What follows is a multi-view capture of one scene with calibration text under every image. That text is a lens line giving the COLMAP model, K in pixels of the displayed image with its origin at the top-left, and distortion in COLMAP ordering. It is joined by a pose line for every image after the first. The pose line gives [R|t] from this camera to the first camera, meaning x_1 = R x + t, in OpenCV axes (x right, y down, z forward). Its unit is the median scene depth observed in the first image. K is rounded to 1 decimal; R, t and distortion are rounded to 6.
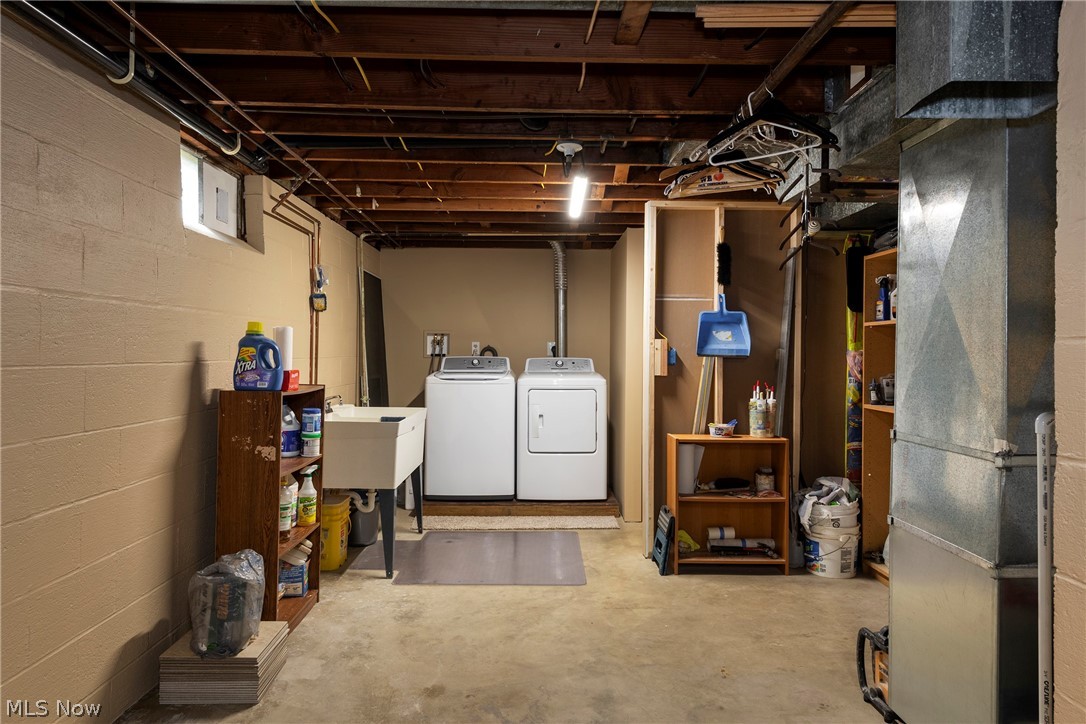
lens RADIAL K [[641.6, 0, 544.3], [0, 641.6, 350.2], [0, 0, 1]] dist [0.031918, -0.027145]
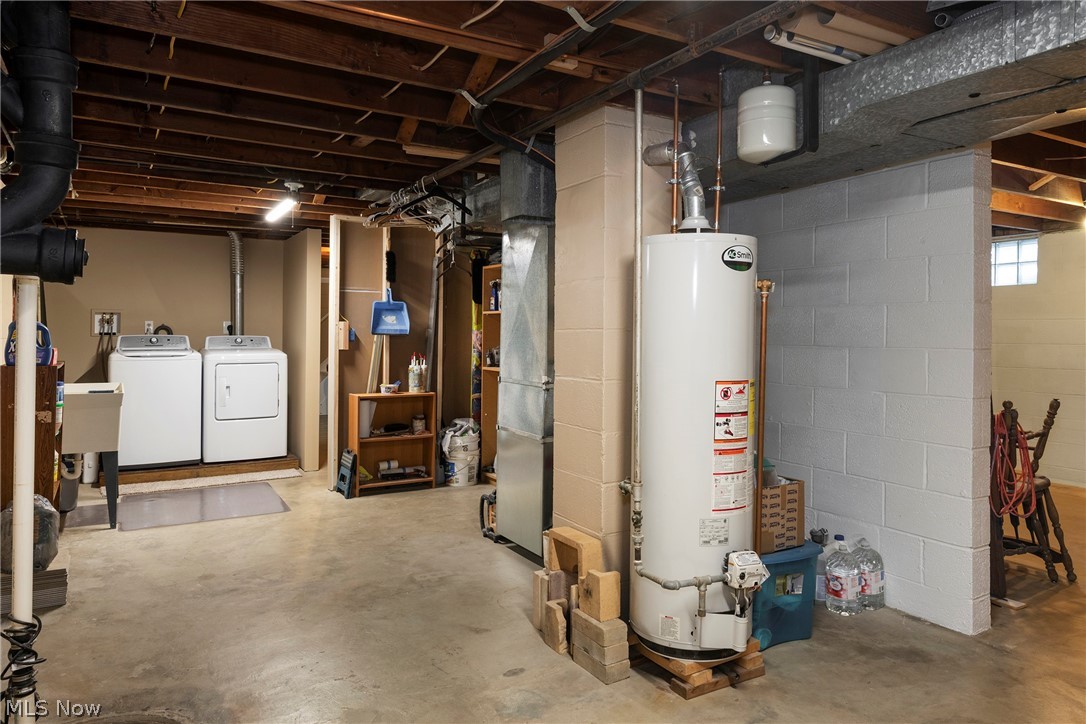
lens RADIAL K [[641.6, 0, 544.3], [0, 641.6, 350.2], [0, 0, 1]] dist [0.031918, -0.027145]
pose [[0.846690, -0.015955, 0.531848, -0.166847], [-0.003682, 0.999351, 0.035842, -0.007376], [-0.532074, -0.032305, 0.846081, -0.318017]]
